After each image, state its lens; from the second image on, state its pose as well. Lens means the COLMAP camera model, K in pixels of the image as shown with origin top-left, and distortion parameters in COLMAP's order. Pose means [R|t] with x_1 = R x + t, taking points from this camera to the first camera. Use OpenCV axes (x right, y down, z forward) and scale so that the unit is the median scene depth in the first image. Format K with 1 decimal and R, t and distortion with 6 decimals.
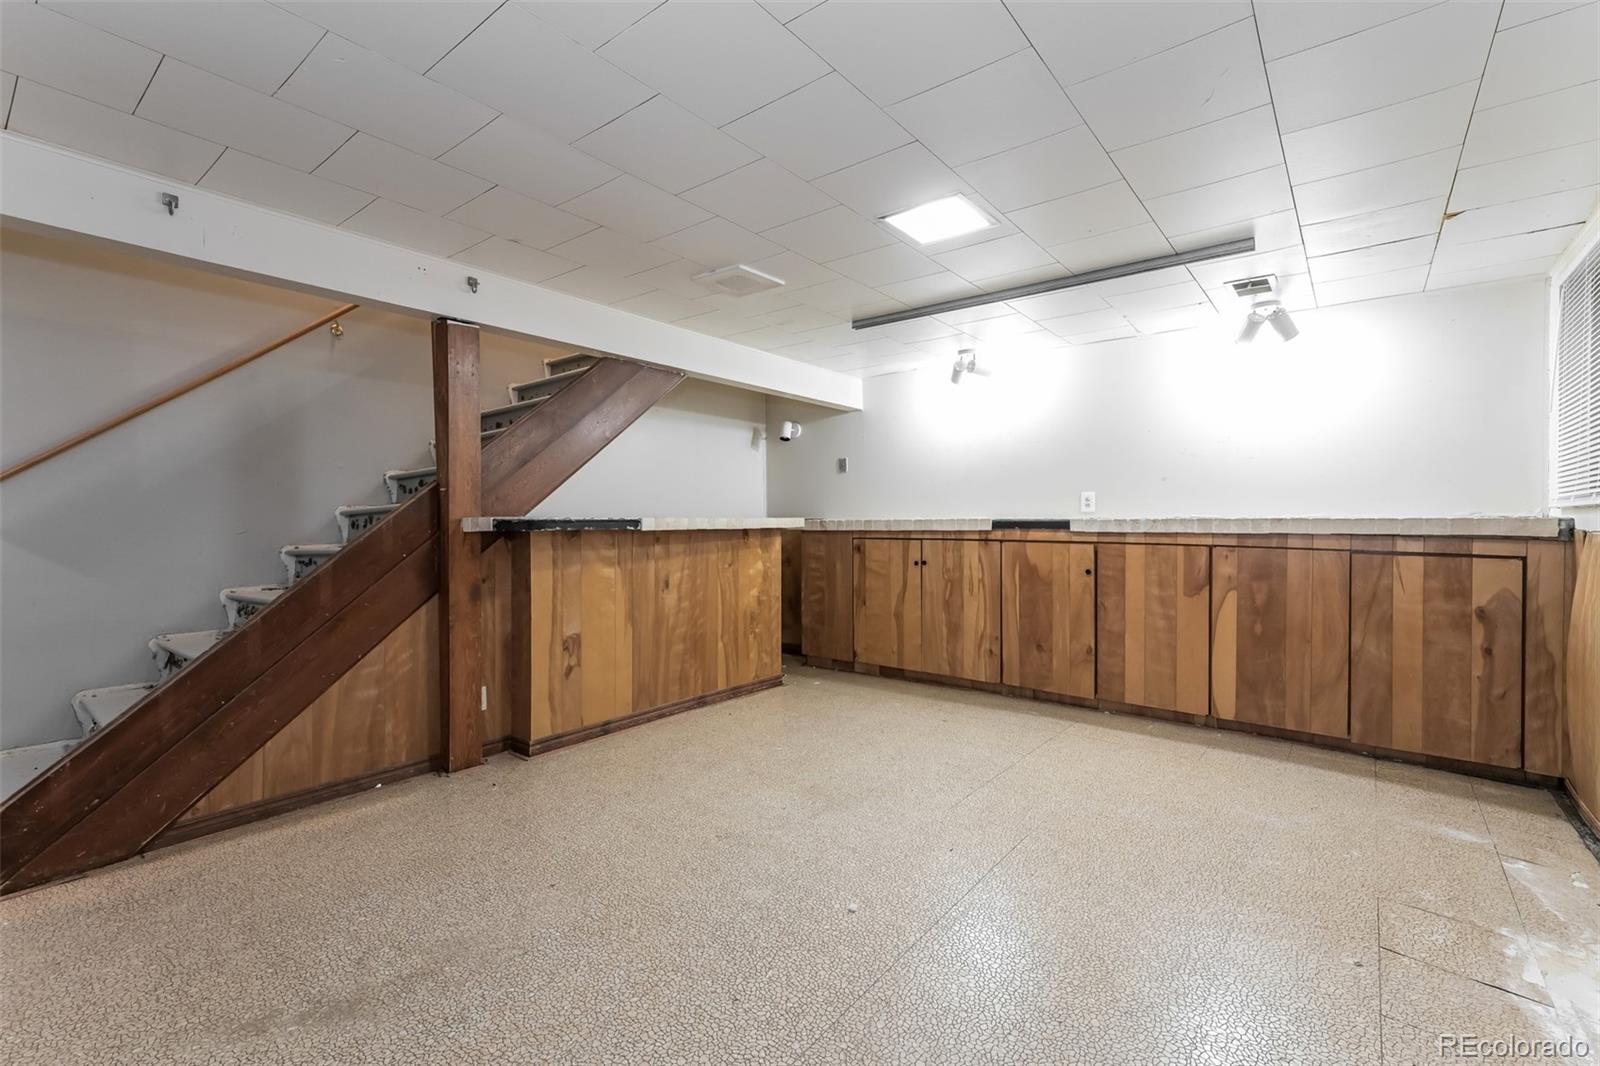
lens RADIAL K [[700.6, 0, 803.0], [0, 700.6, 513.8], [0, 0, 1]] dist [-0.015757, -0.000151]
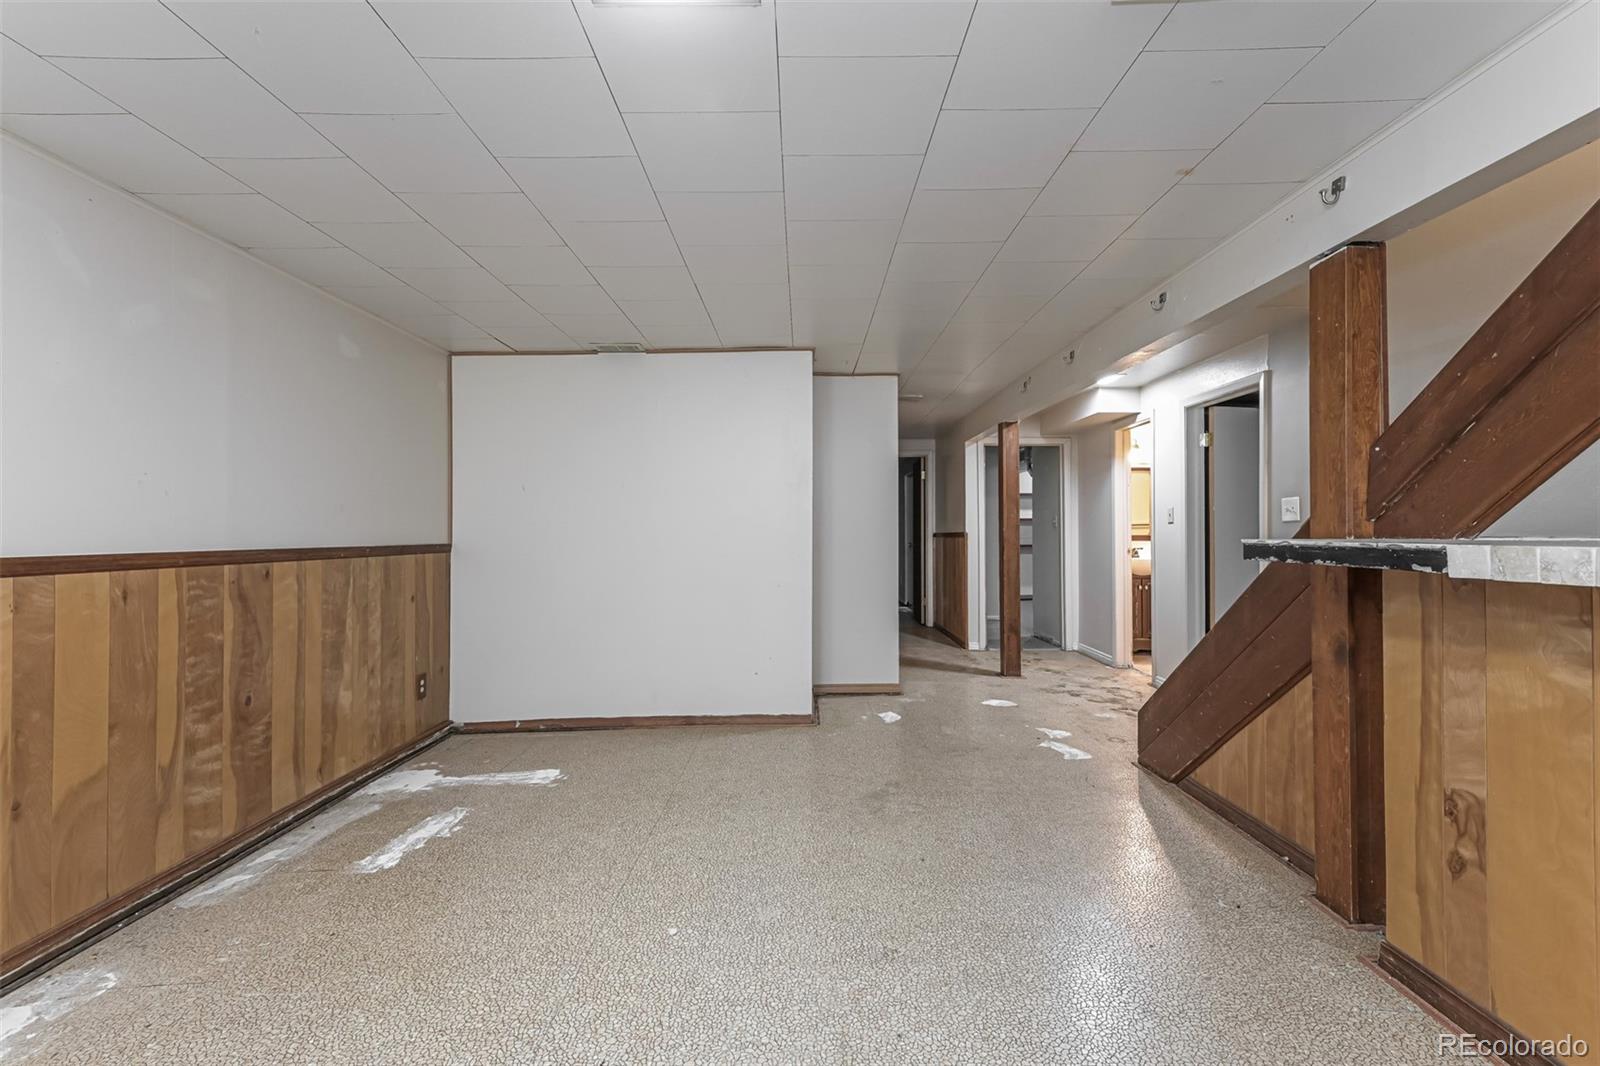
lens RADIAL K [[692.3, 0, 781.5], [0, 692.3, 527.2], [0, 0, 1]] dist [-0.000741, -0.000103]
pose [[-0.798556, -0.000393, -0.601920, 0.356306], [0.002928, 0.999985, -0.004537, -0.004699], [0.601913, -0.005386, -0.798543, 1.238933]]
